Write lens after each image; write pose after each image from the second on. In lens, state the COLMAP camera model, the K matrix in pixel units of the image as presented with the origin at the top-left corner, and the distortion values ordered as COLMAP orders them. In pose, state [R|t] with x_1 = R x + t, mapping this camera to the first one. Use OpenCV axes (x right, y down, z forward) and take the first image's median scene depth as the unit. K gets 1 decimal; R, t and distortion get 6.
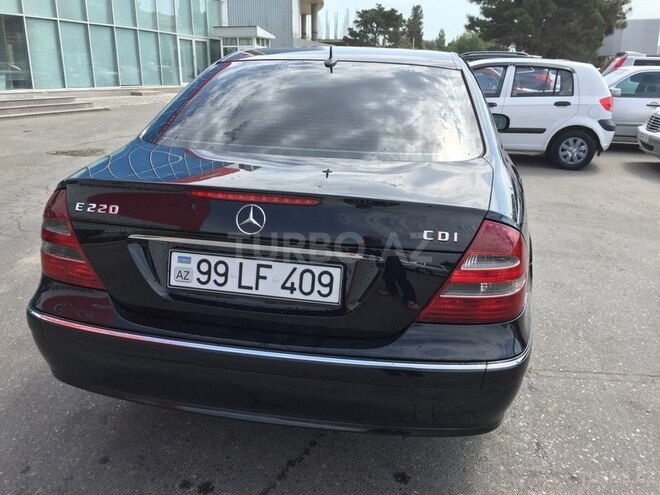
lens RADIAL K [[559.0, 0, 330.0], [0, 559.0, 247.5], [0, 0, 1]] dist [0.078416, -0.111073]
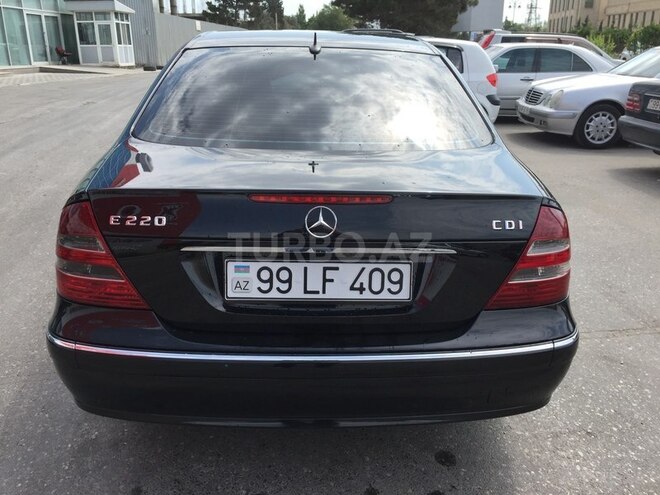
lens RADIAL K [[559.0, 0, 330.0], [0, 559.0, 247.5], [0, 0, 1]] dist [0.078416, -0.111073]
pose [[0.974477, -0.082426, 0.208808, -0.308096], [0.074458, 0.996174, 0.045752, -0.045926], [-0.211780, -0.029037, 0.976886, 0.056219]]
